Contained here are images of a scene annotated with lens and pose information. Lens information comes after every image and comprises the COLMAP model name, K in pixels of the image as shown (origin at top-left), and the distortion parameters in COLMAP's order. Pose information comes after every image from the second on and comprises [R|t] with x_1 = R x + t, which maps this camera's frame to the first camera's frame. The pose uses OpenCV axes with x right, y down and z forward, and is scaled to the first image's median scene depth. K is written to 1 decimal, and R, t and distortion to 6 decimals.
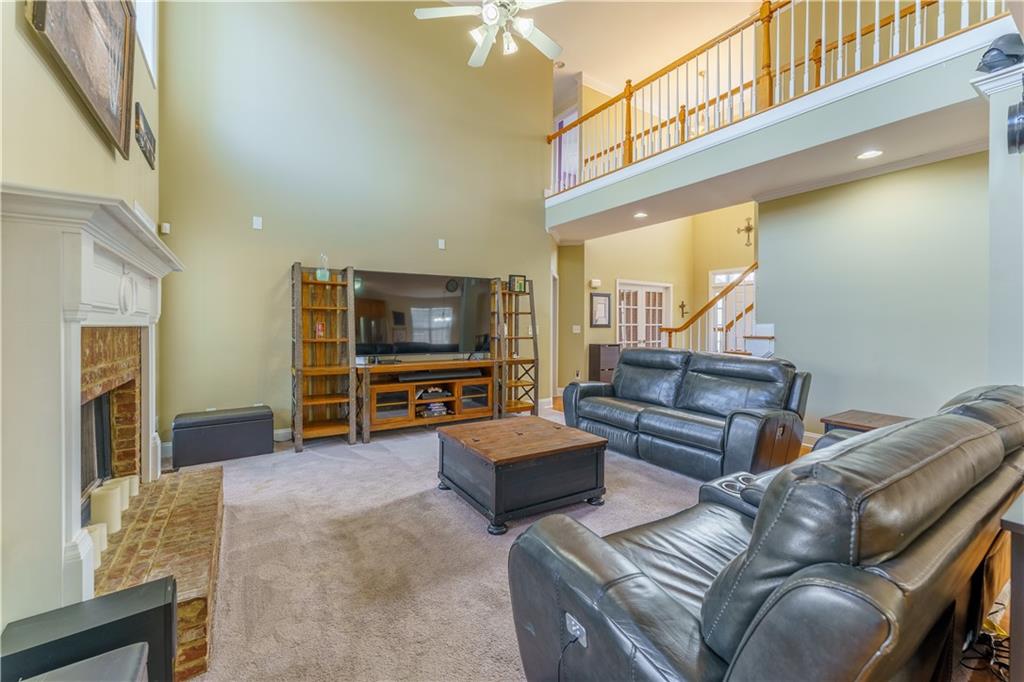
lens RADIAL K [[424.5, 0, 507.5], [0, 424.5, 320.3], [0, 0, 1]] dist [-0.000222, 0.000046]
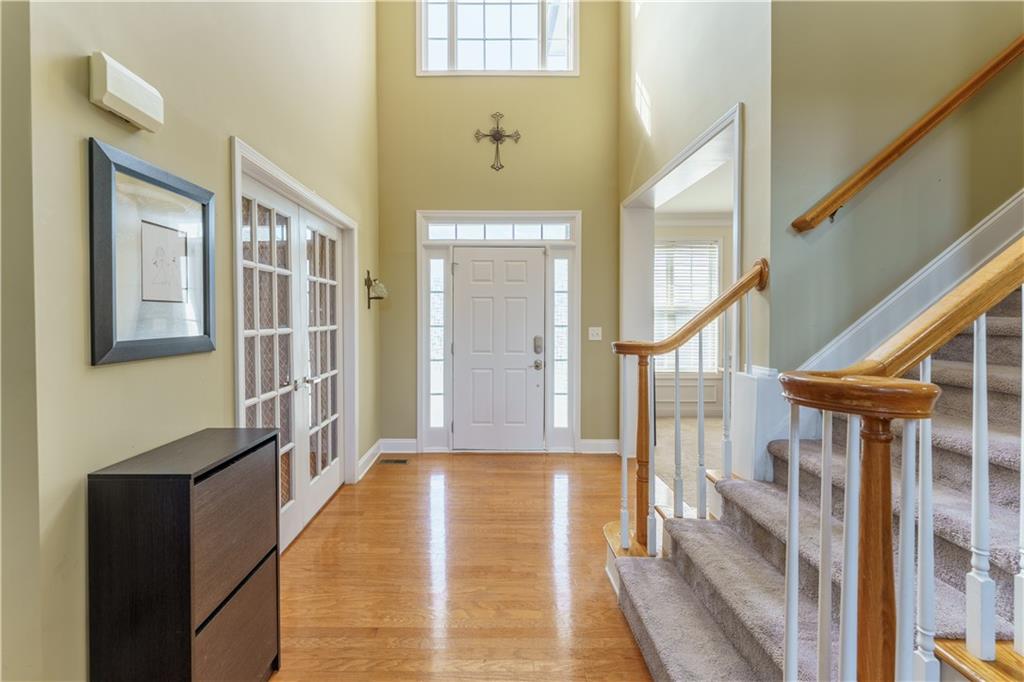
lens RADIAL K [[420.0, 0, 486.5], [0, 420.0, 325.6], [0, 0, 1]] dist [-0.000080, -0.000040]
pose [[0.543348, -0.022046, 0.839218, 0.137740], [-0.008029, 0.999473, 0.031454, -0.003863], [-0.839469, -0.023828, 0.542885, 0.756516]]
